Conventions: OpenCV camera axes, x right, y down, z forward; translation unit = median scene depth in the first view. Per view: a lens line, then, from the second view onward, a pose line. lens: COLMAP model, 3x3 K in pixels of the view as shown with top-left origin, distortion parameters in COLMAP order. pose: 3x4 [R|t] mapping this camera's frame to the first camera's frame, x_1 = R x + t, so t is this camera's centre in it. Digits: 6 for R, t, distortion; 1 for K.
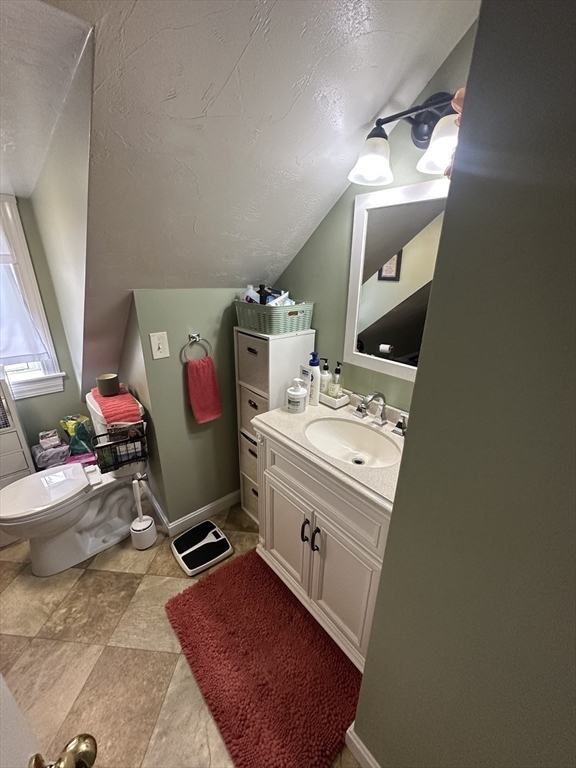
lens RADIAL K [[306.6, 0, 288.9], [0, 306.6, 385.3], [0, 0, 1]] dist [-0.003485, 0.000587]
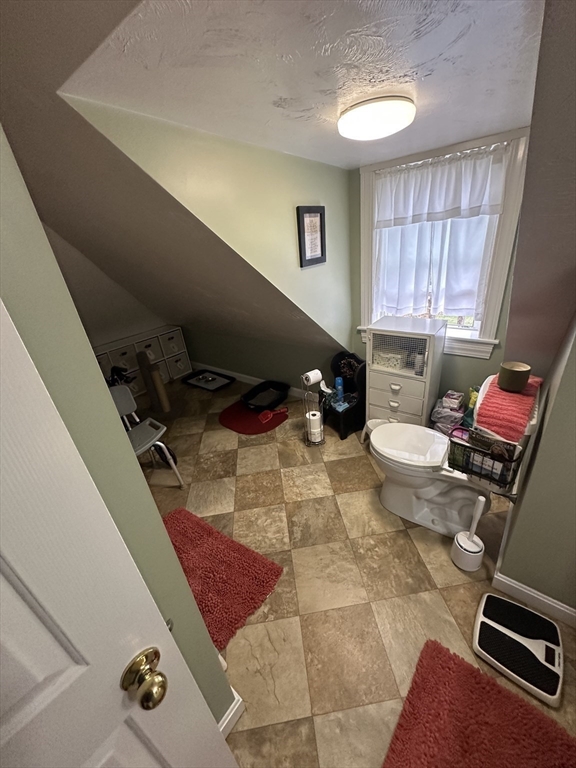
lens RADIAL K [[306.6, 0, 288.5], [0, 306.6, 383.9], [0, 0, 1]] dist [-0.003485, 0.000587]
pose [[0.187064, 0.398201, -0.898022, 0.004429], [-0.247974, 0.903695, 0.349062, -0.113907], [0.950535, 0.157389, 0.267792, 0.260230]]
